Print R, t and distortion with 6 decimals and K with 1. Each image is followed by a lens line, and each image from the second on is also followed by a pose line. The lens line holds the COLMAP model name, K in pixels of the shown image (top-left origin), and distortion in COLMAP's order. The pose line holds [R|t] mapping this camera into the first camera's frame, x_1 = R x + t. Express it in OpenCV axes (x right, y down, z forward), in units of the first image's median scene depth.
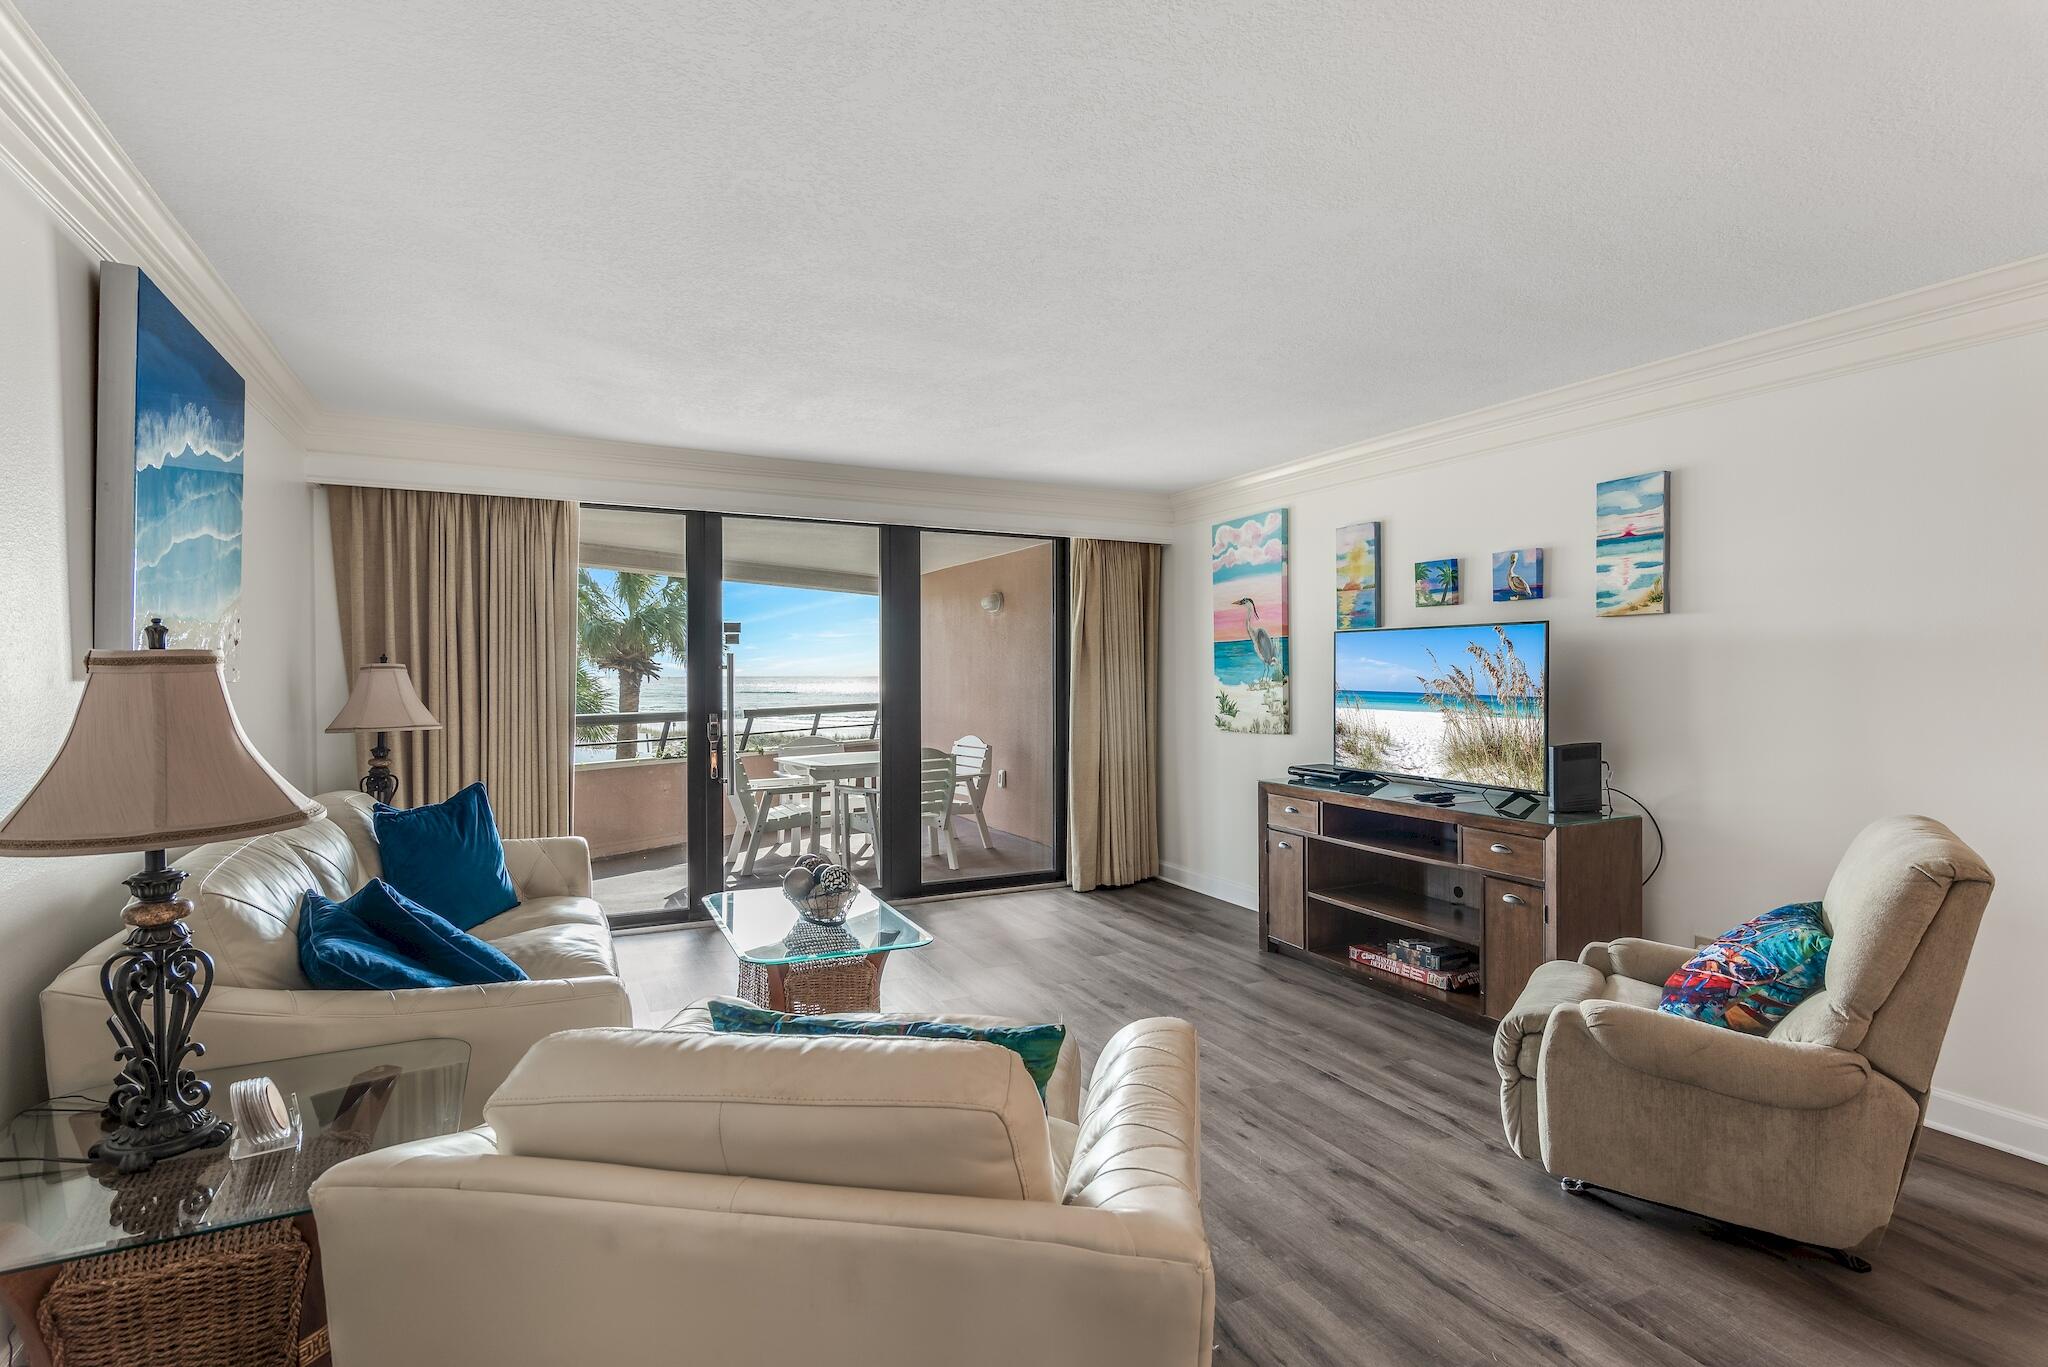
lens RADIAL K [[1050.8, 0, 1037.1], [0, 1050.8, 678.8], [0, 0, 1]] dist [0.005189, 0.001798]
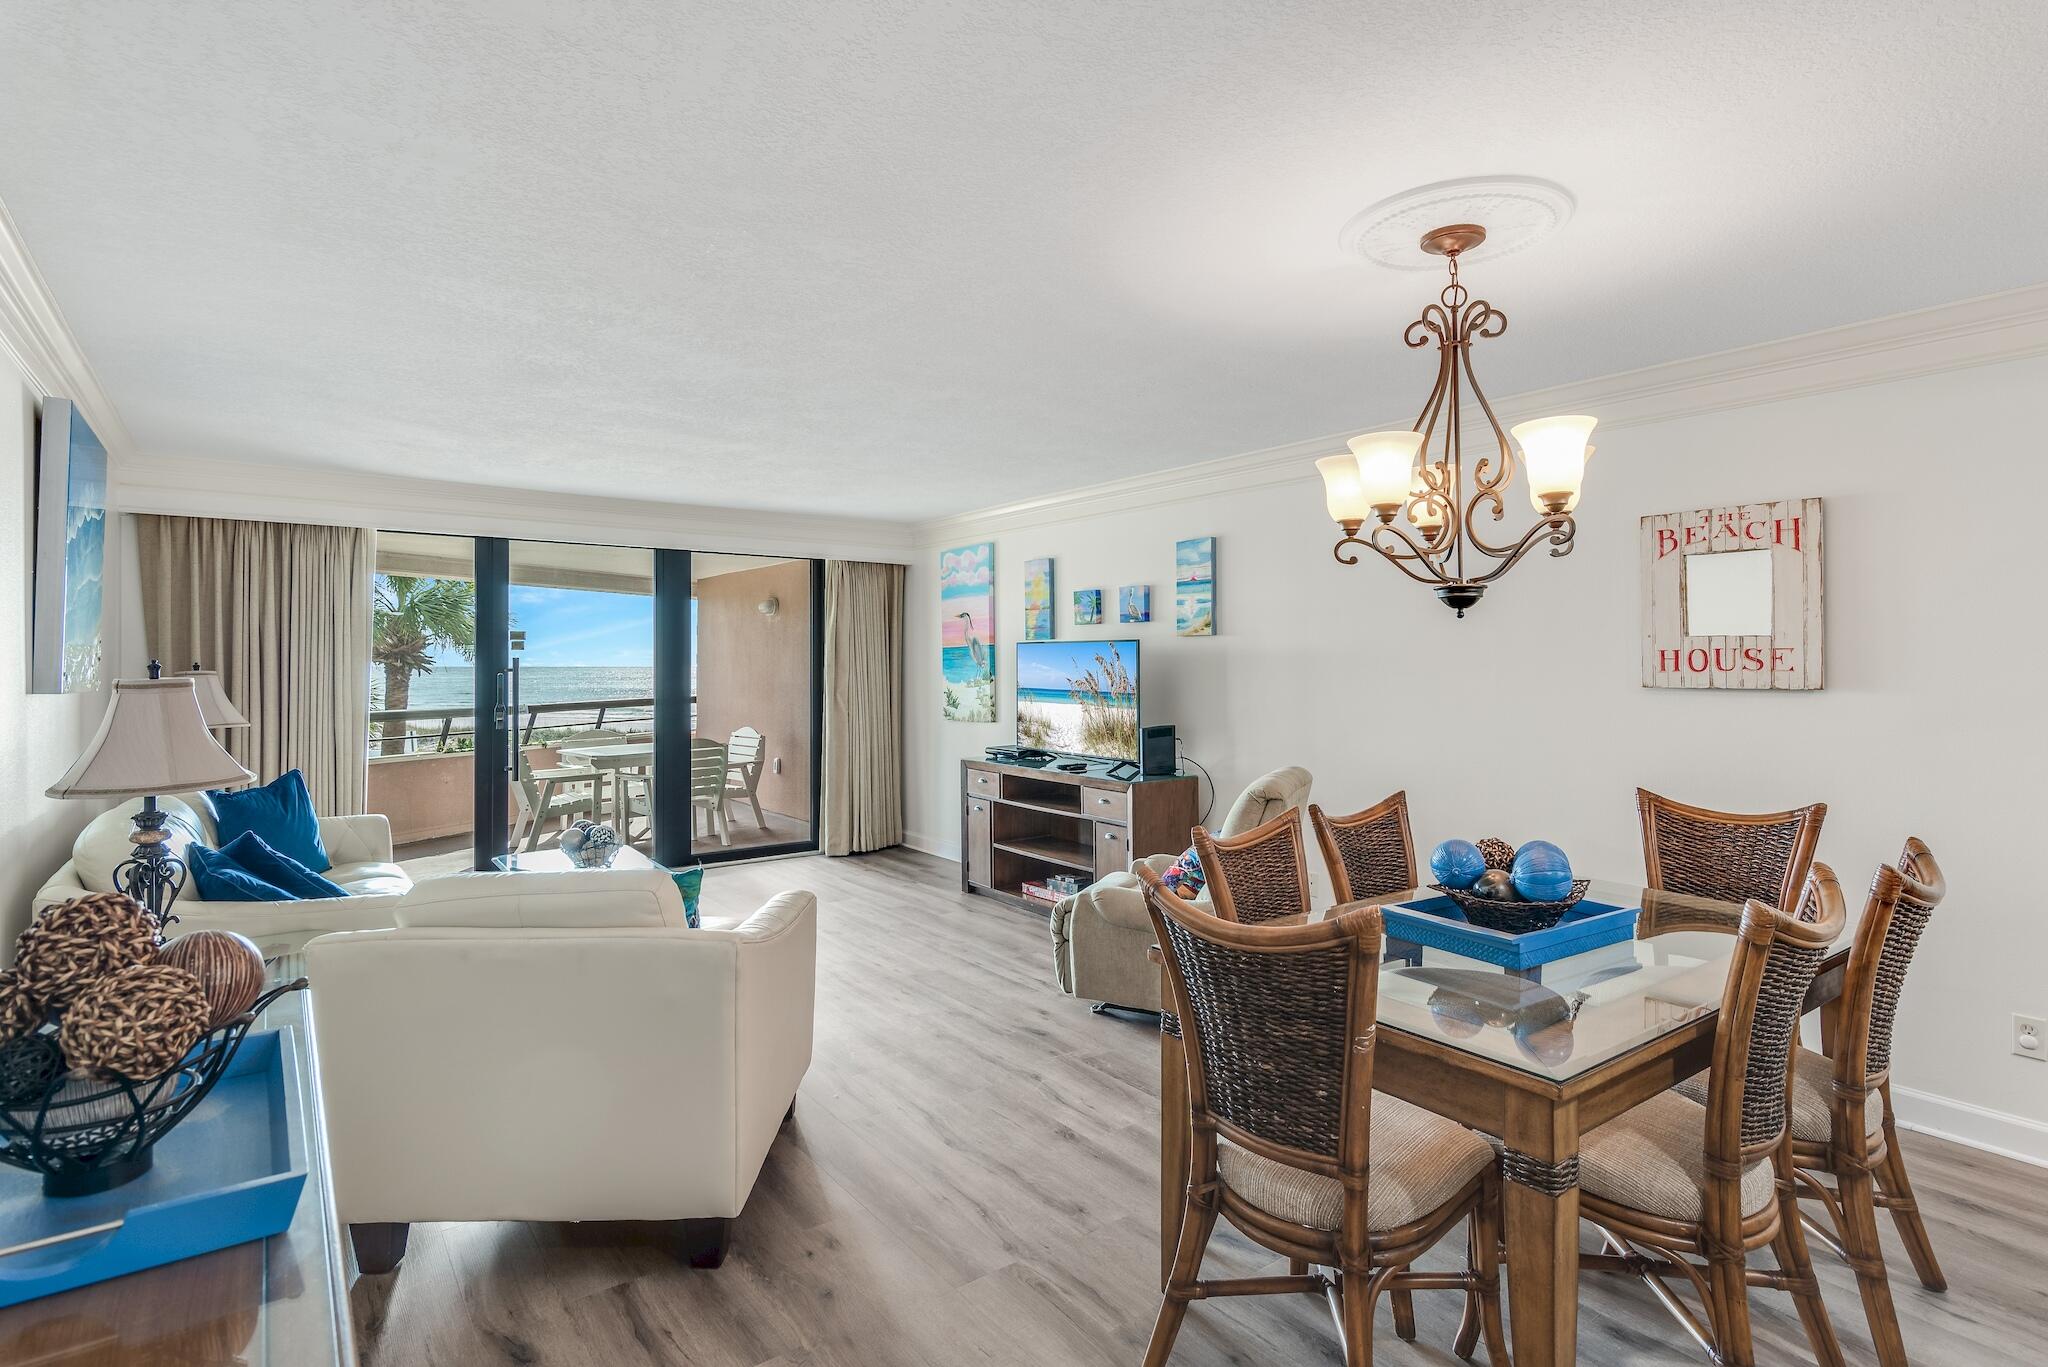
lens RADIAL K [[1050.8, 0, 1045.0], [0, 1050.8, 649.3], [0, 0, 1]] dist [0.005189, 0.001798]
pose [[0.982813, 0.001006, 0.184602, 0.066607], [0.002552, 0.999816, -0.019034, -0.010312], [-0.184587, 0.019178, 0.982629, -0.244964]]
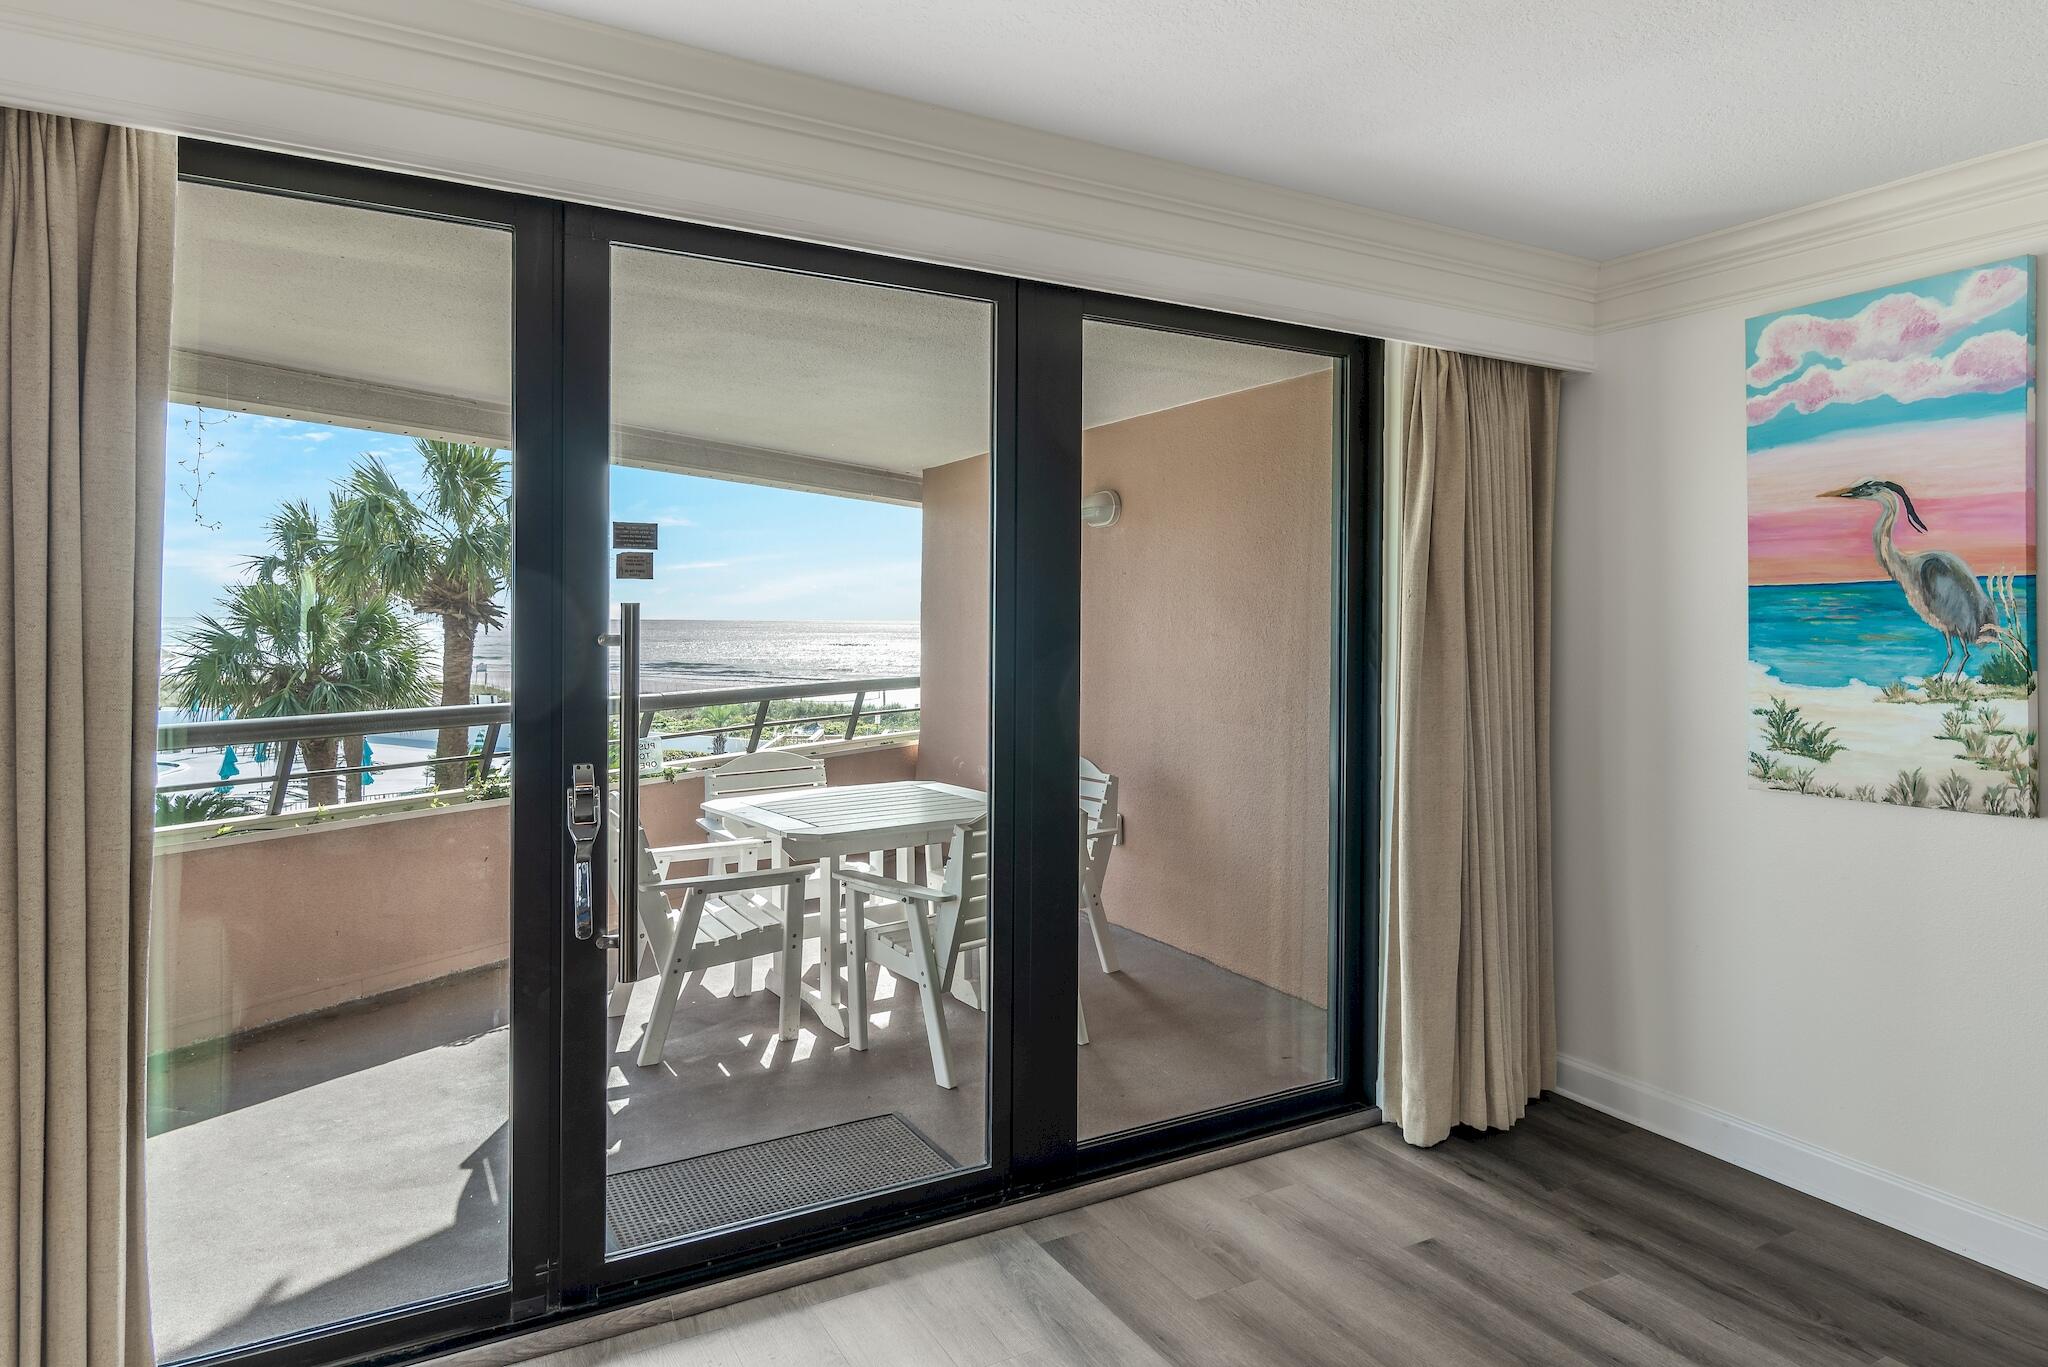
lens RADIAL K [[1347.3, 0, 1076.9], [0, 1347.3, 626.3], [0, 0, 1]] dist [0.001840, 0.001076]
pose [[0.998519, 0.007524, 0.053880, -0.156371], [-0.007435, 0.999971, -0.001859, -0.016372], [-0.053892, 0.001455, 0.998546, 0.504519]]
